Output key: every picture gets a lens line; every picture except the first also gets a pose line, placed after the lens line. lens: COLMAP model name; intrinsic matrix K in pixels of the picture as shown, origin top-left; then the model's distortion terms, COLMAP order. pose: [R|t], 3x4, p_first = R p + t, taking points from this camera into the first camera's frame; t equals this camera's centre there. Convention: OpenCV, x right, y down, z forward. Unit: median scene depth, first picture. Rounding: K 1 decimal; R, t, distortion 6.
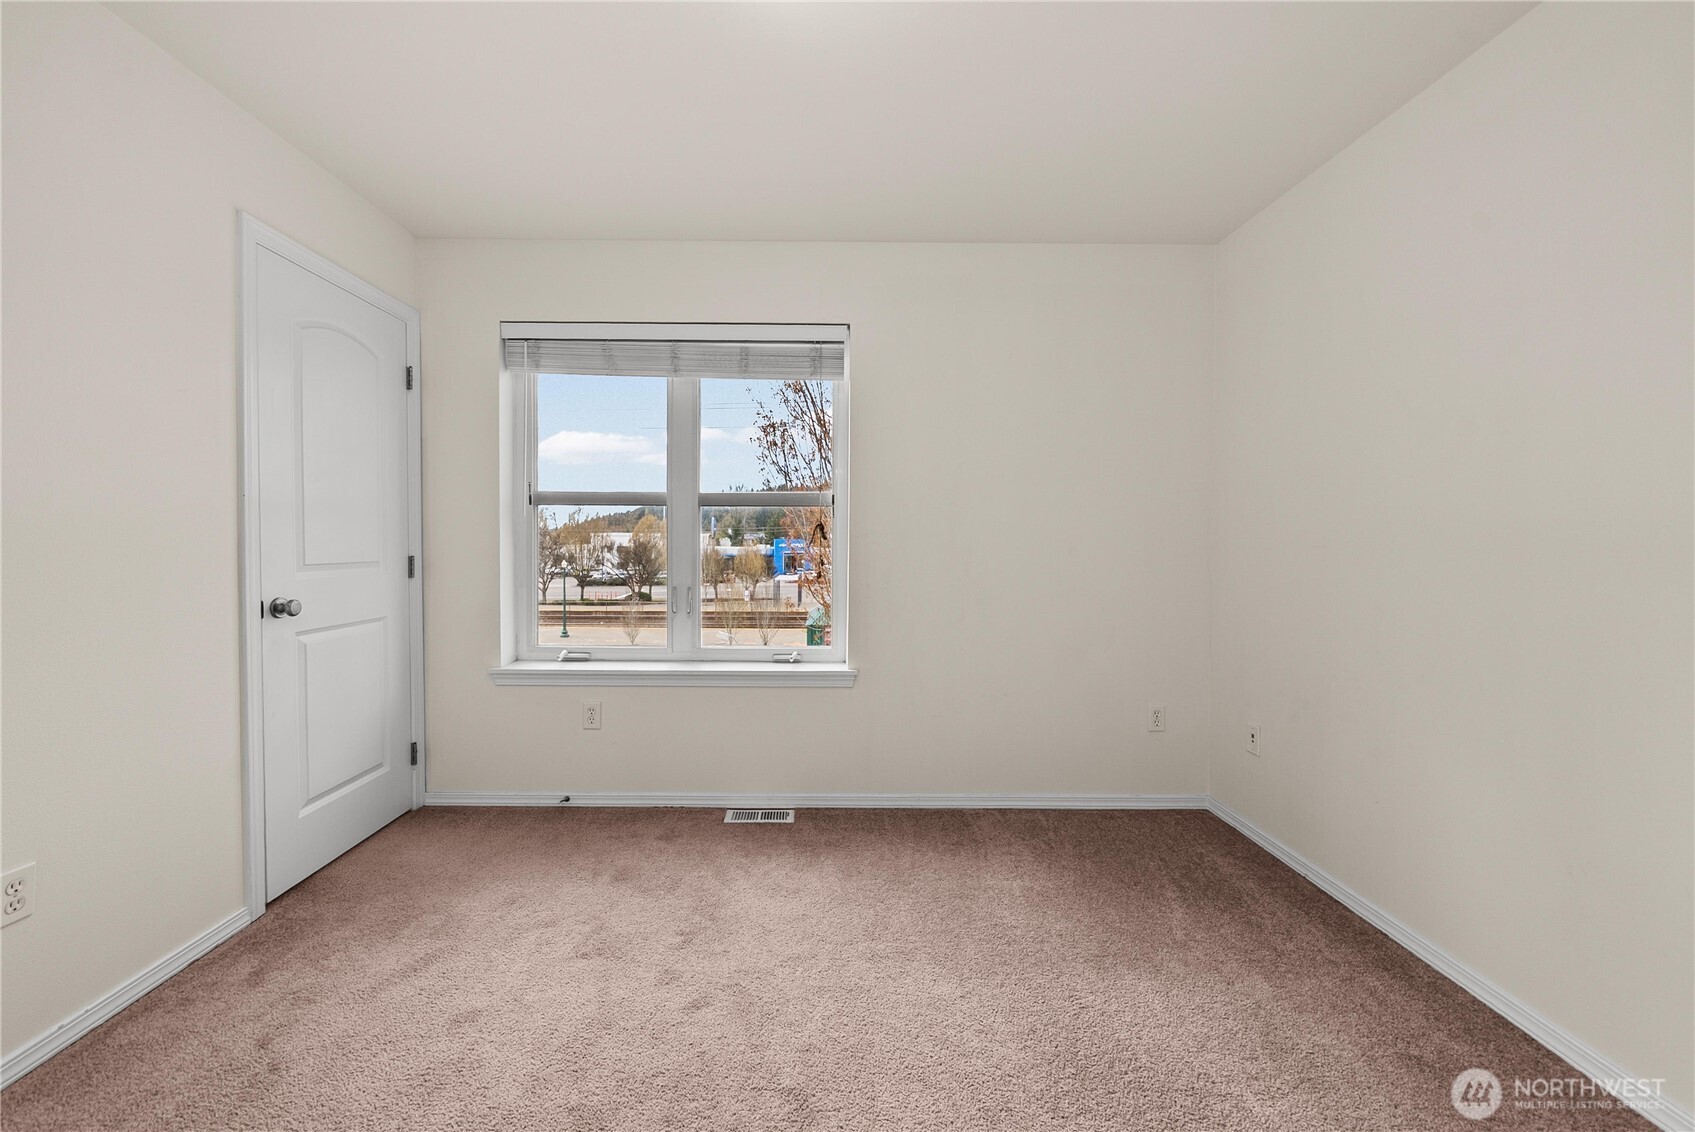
lens RADIAL K [[634.3, 0, 846.0], [0, 634.3, 573.0], [0, 0, 1]] dist [0.002224, 0.000247]
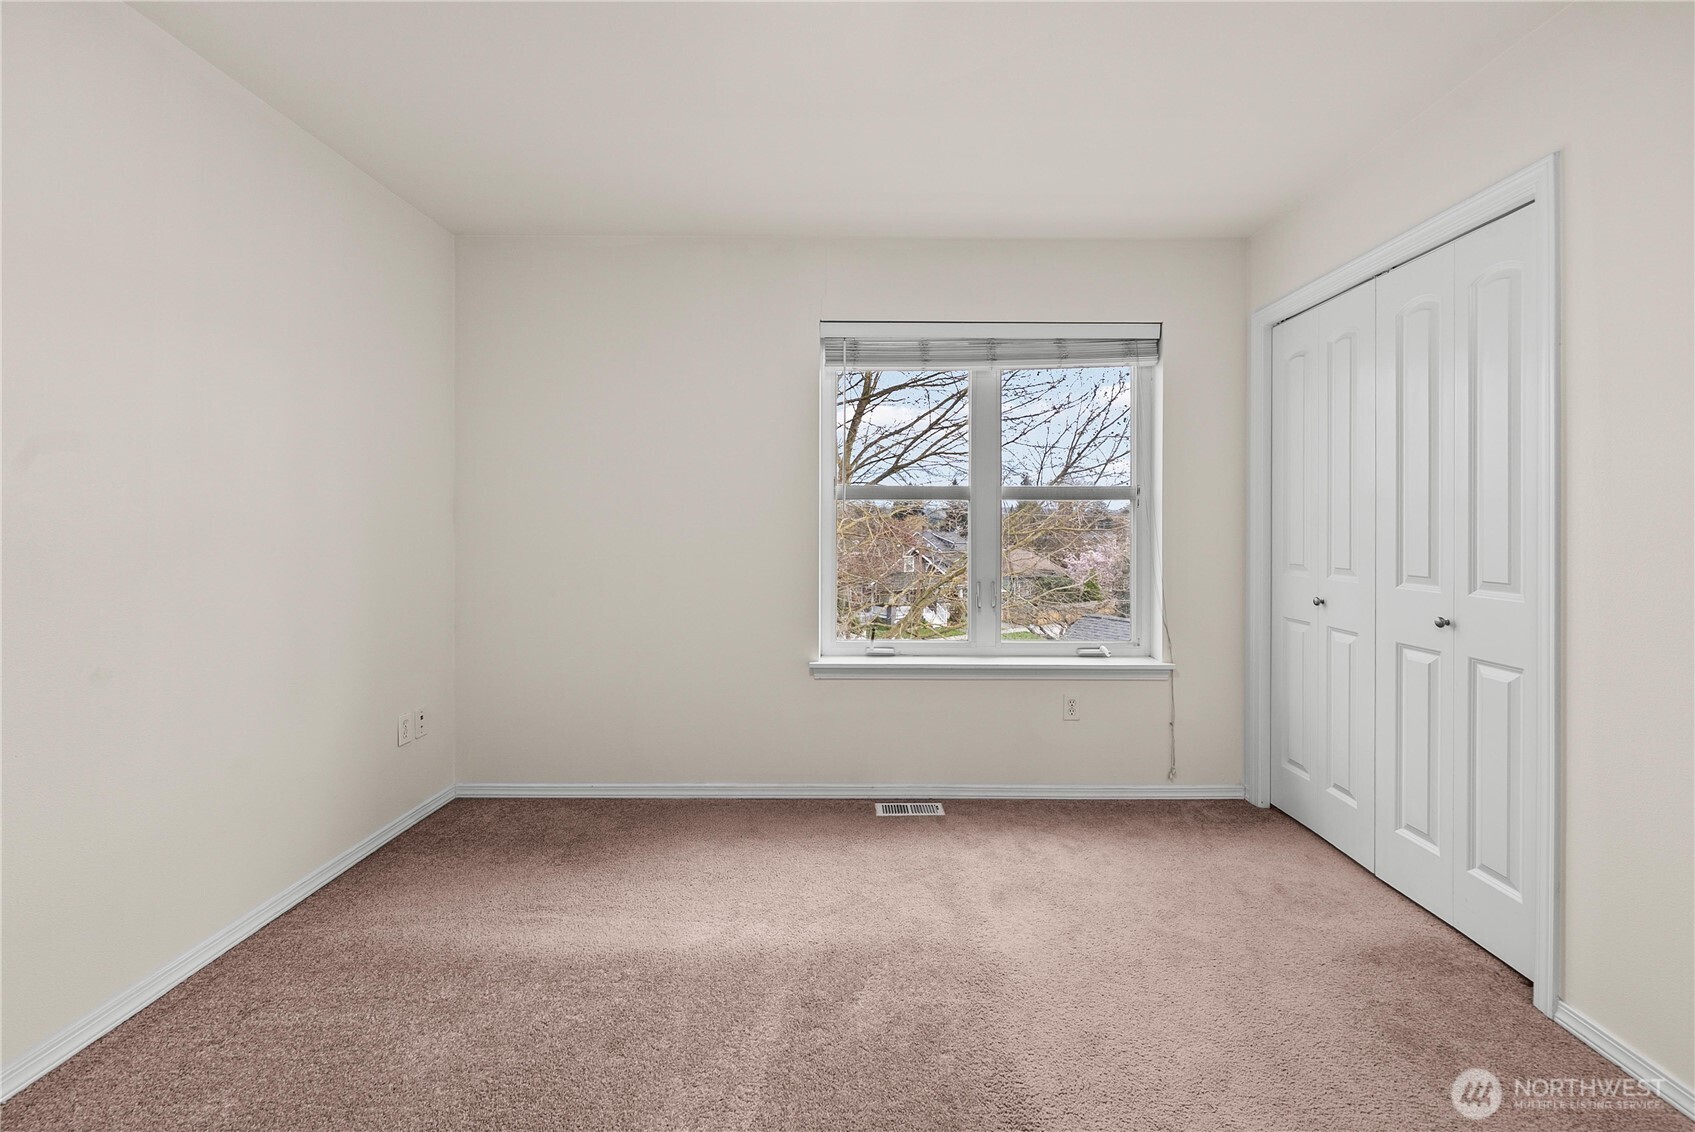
lens RADIAL K [[634.3, 0, 849.5], [0, 634.3, 557.6], [0, 0, 1]] dist [0.002224, 0.000247]
pose [[0.999897, -0.009373, 0.010873, -0.239477], [0.009507, 0.999879, -0.012308, -0.002338], [-0.010757, 0.012410, 0.999865, -0.005647]]
